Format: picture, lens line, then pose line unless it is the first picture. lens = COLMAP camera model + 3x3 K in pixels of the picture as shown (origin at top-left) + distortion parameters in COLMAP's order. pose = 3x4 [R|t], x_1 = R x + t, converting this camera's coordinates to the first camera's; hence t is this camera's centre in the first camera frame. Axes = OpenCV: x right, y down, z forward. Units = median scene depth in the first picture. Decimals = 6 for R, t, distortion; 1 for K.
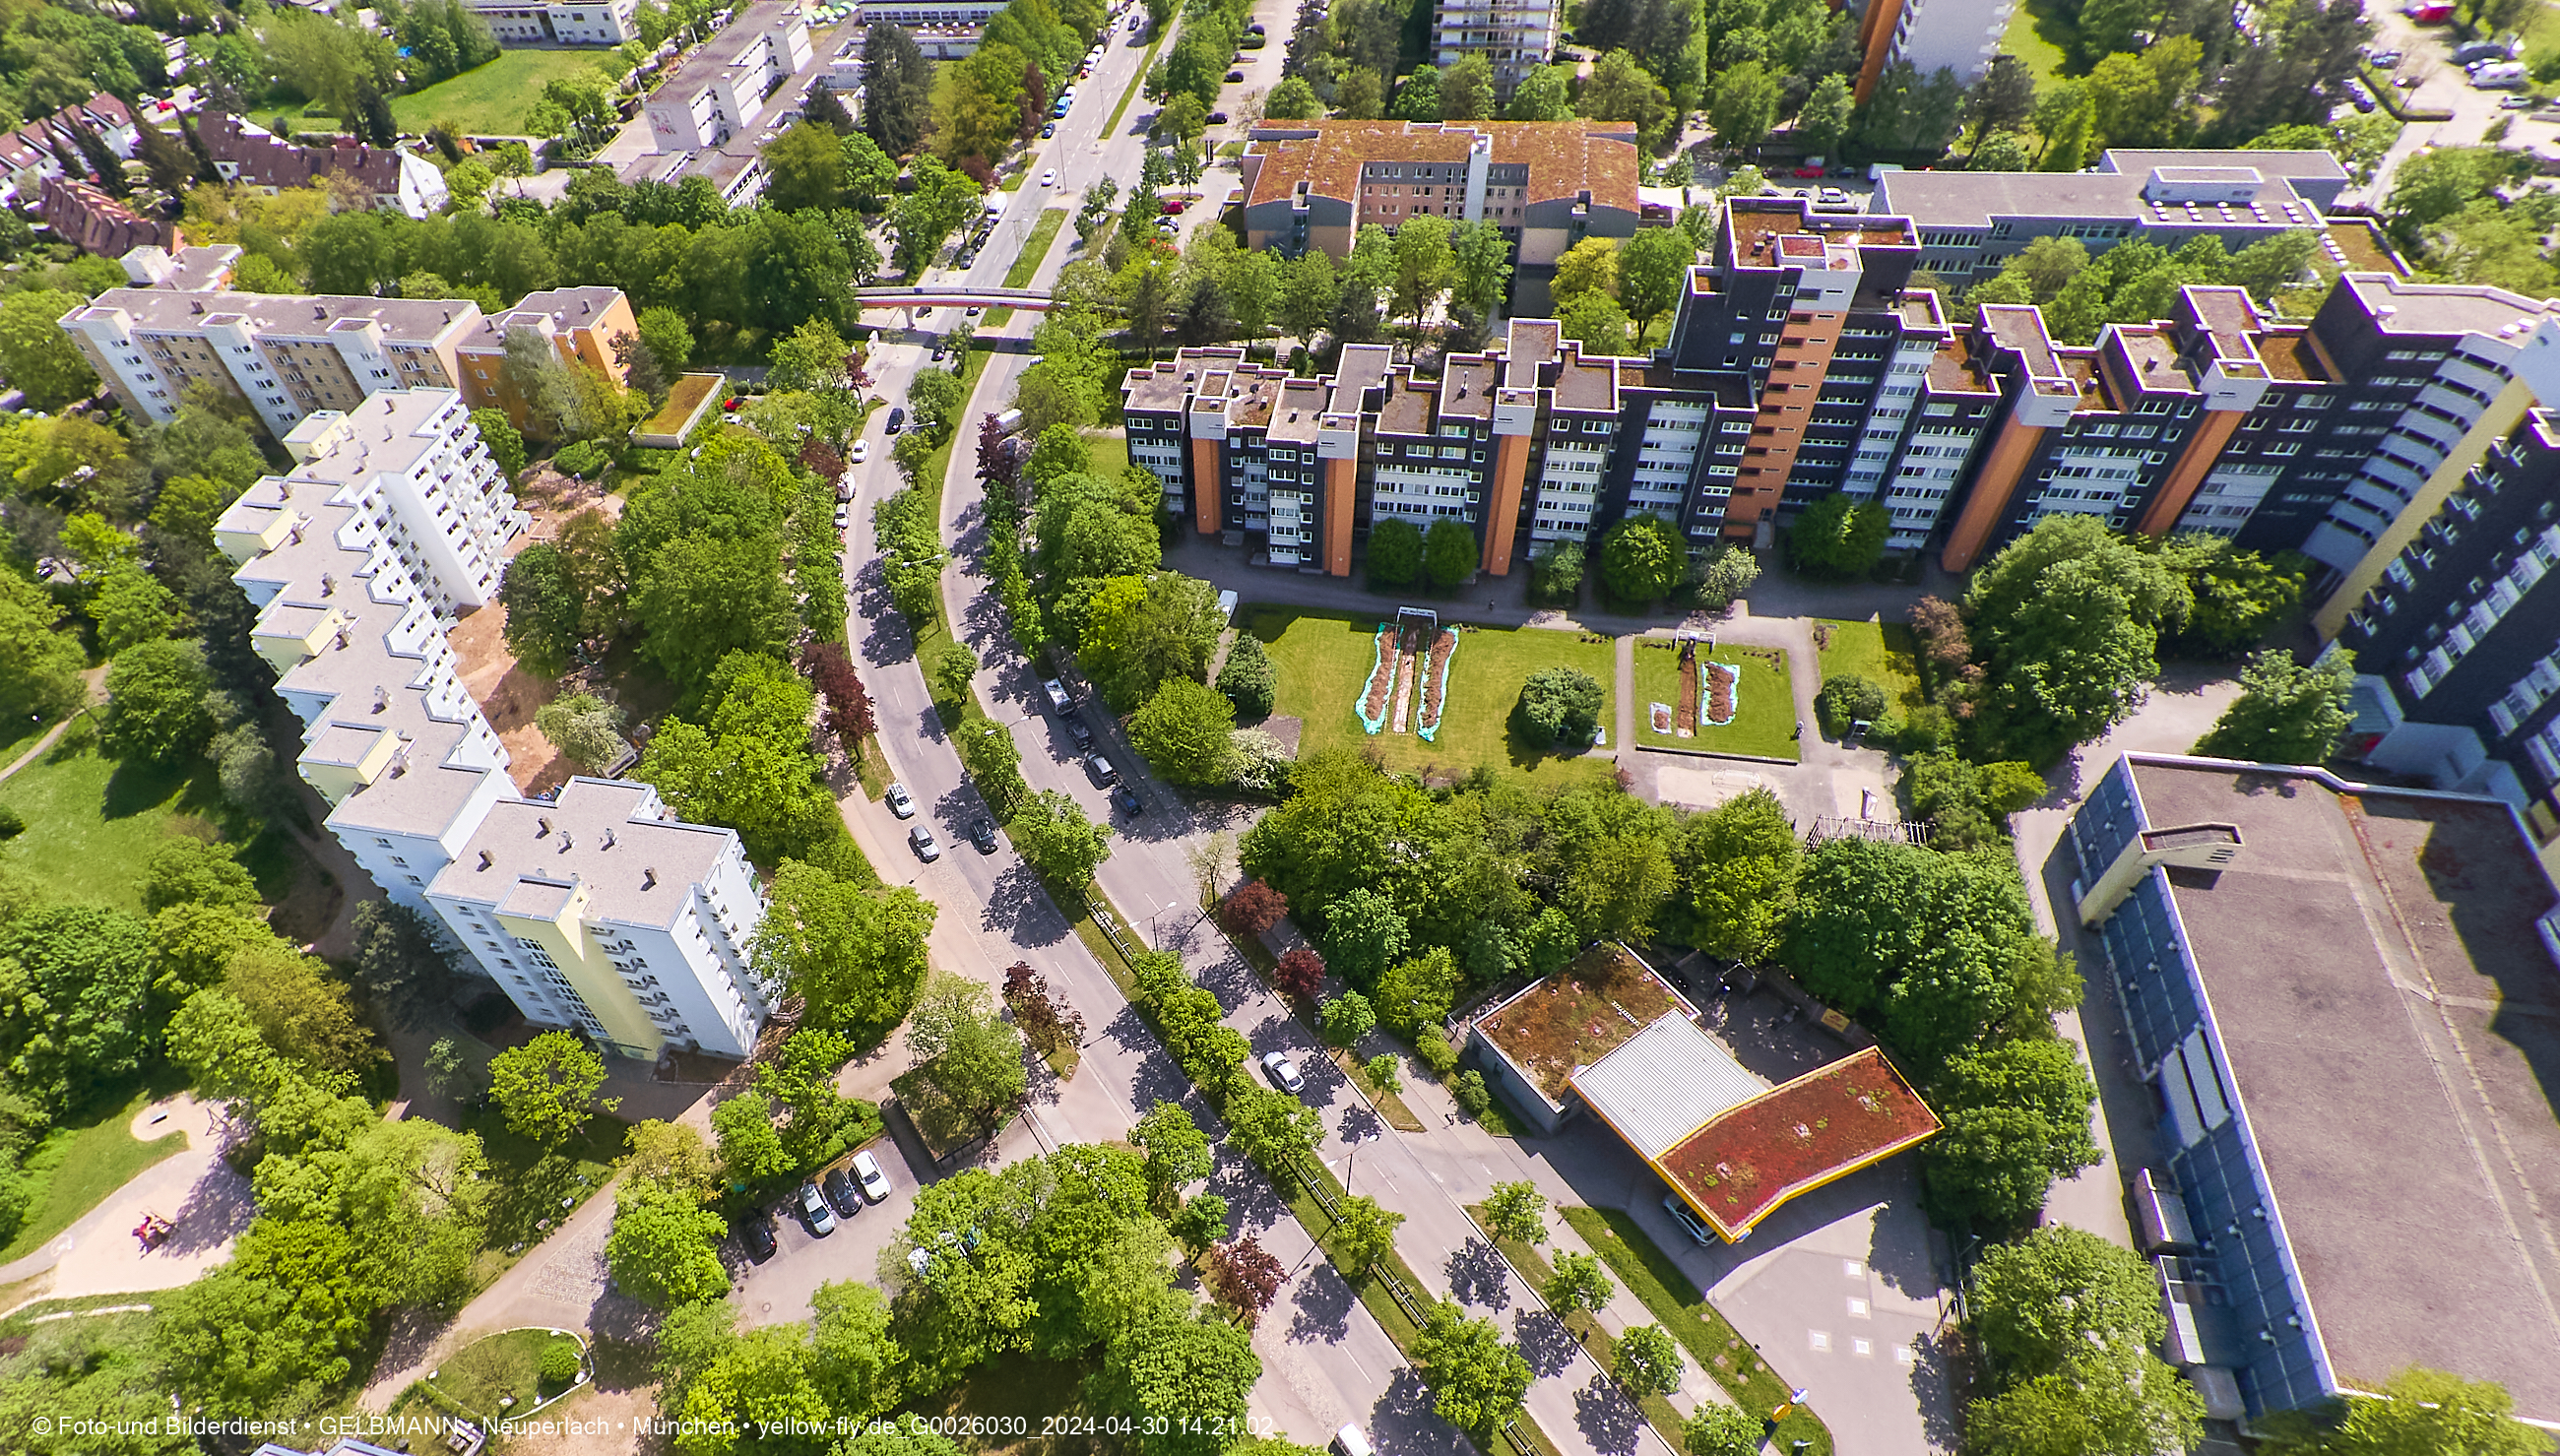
lens RADIAL K [[1282.4, 0, 1159.5], [0, 1282.4, 911.5], [0, 0, 1]] dist [-0.030635, 0.017223]
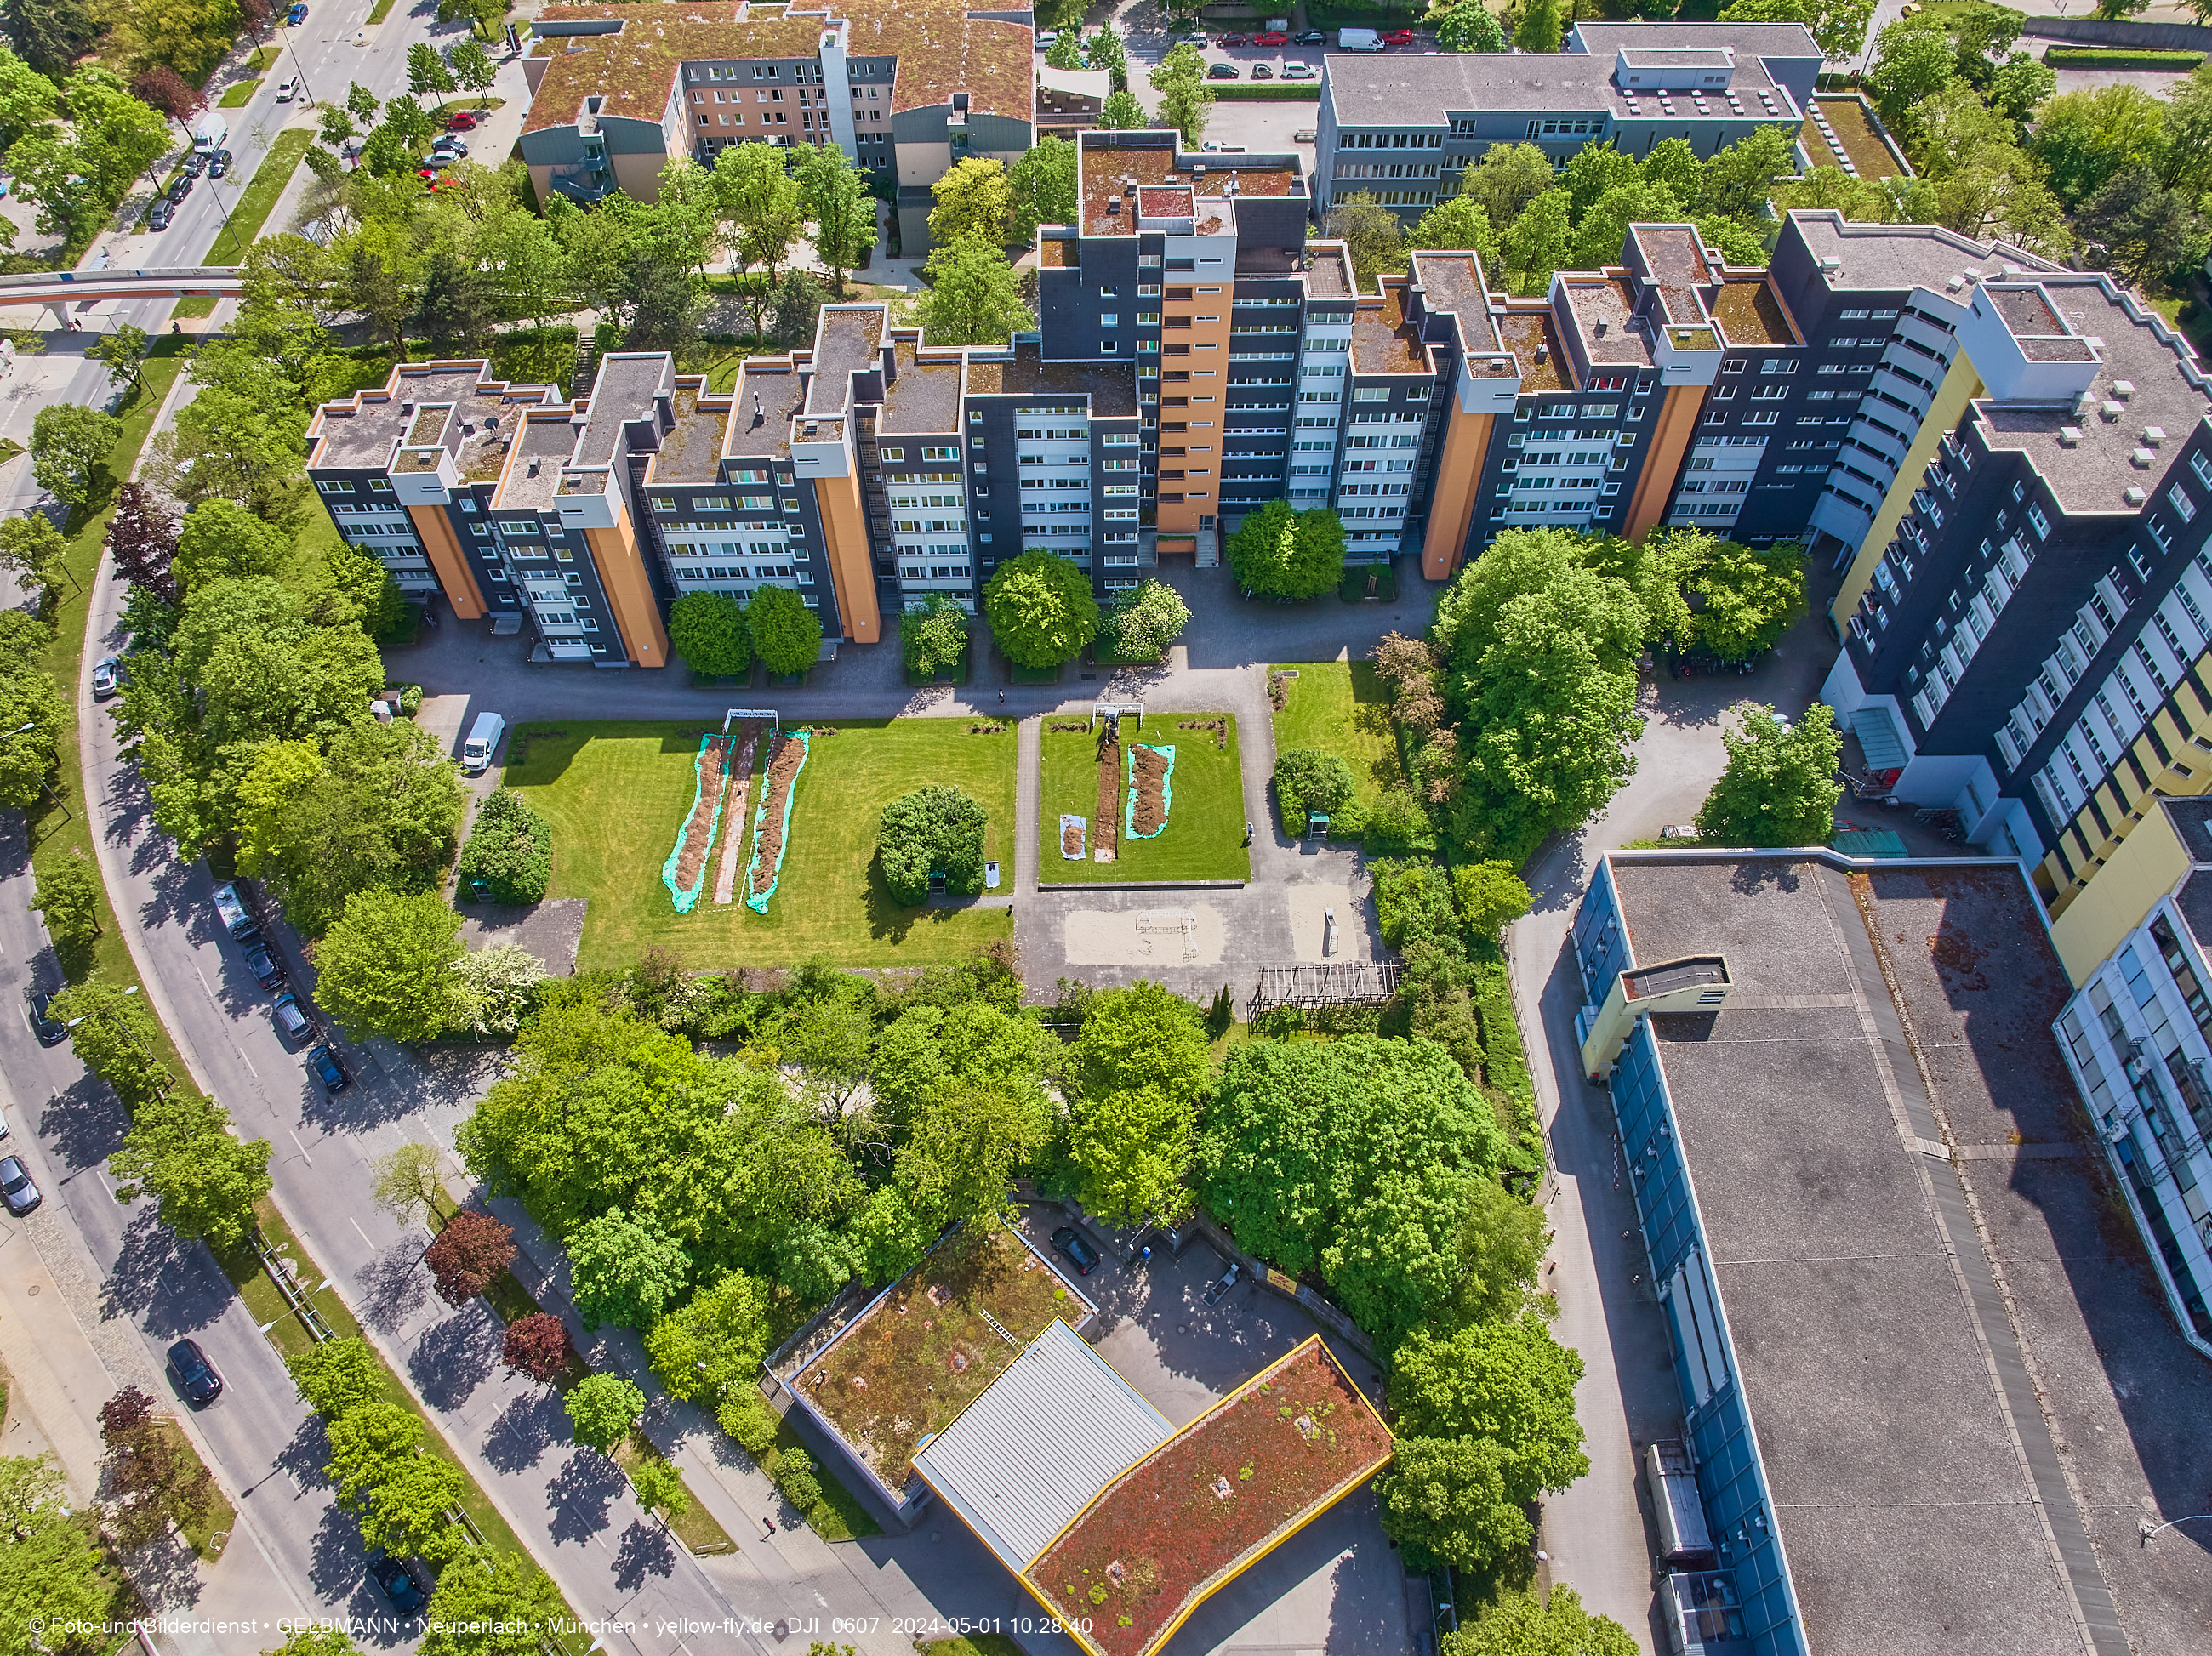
lens RADIAL K [[1560.0, 0, 1116.3], [0, 1560.0, 829.0], [0, 0, 1]] dist [-0.051273, 0.014278]
pose [[0.971751, -0.136308, 0.192665, 0.241684], [0.137400, 0.990485, 0.007747, -0.159763], [-0.191888, 0.018944, 0.981234, 0.099960]]
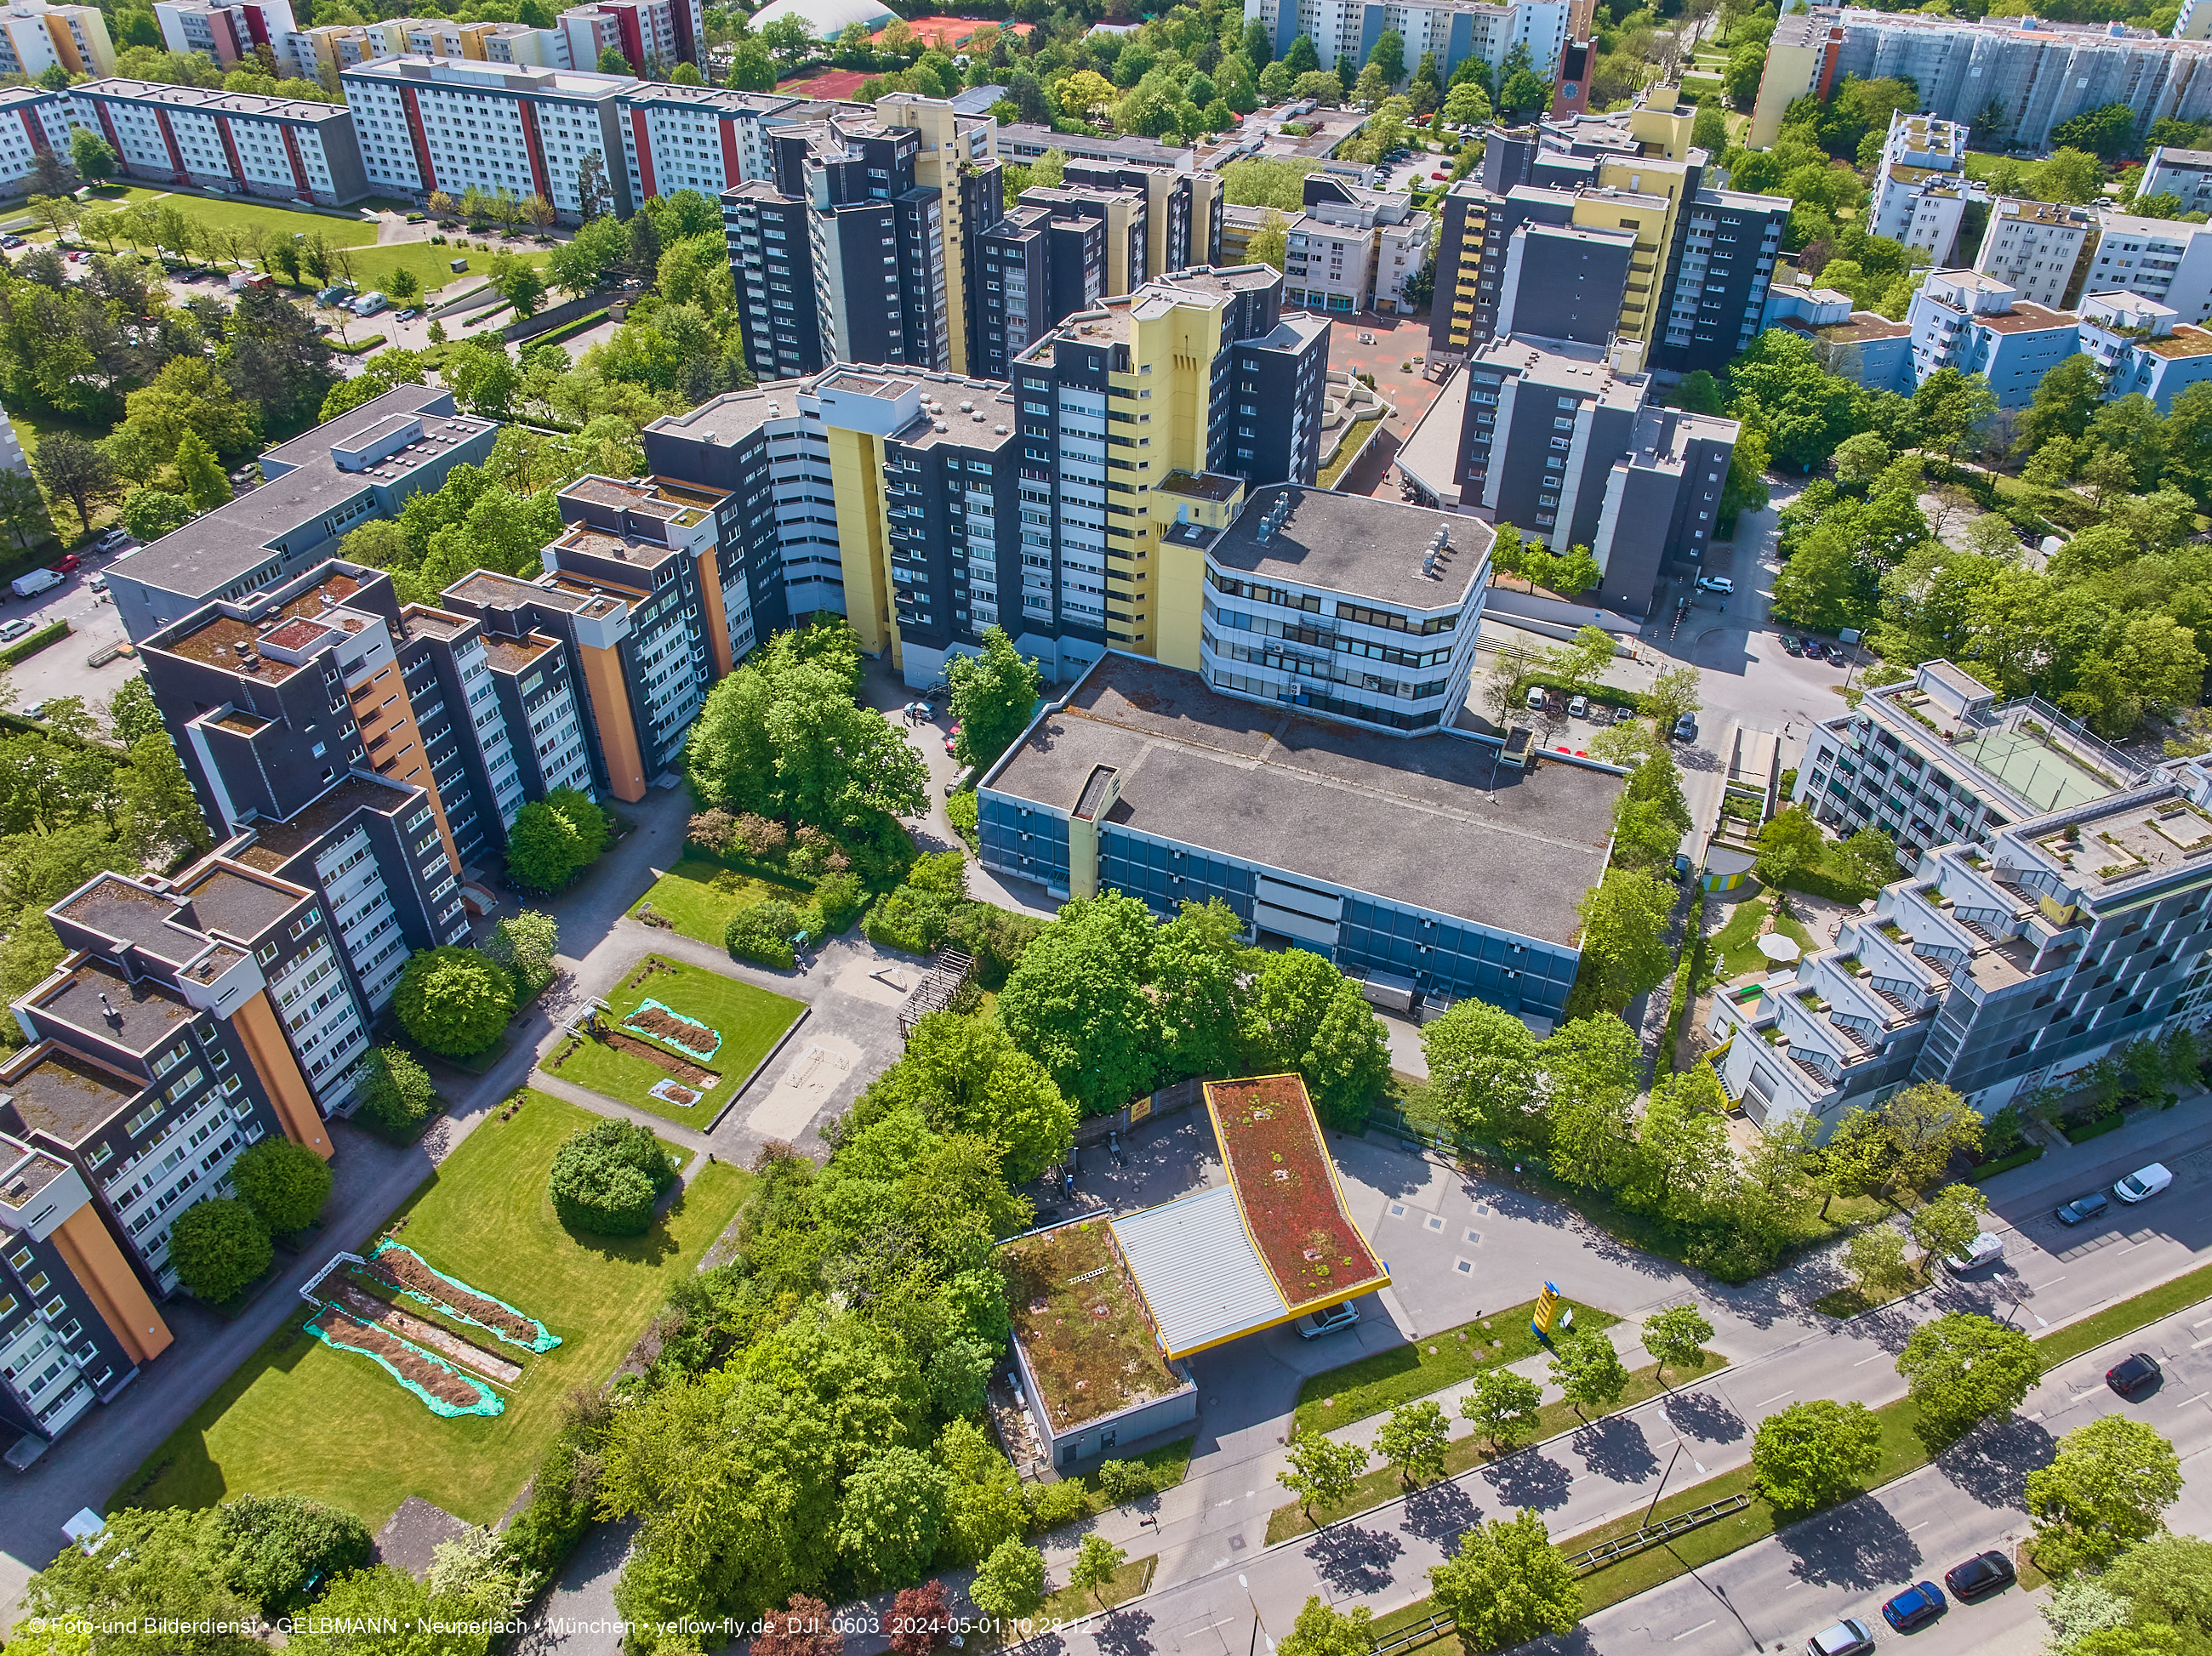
lens RADIAL K [[1560.0, 0, 1103.6], [0, 1560.0, 822.2], [0, 0, 1]] dist [-0.051273, 0.014278]
pose [[0.201597, -0.537237, 0.818984, -0.258463], [0.761877, 0.611493, 0.213587, -0.258796], [-0.615550, 0.580906, 0.532584, 0.215659]]
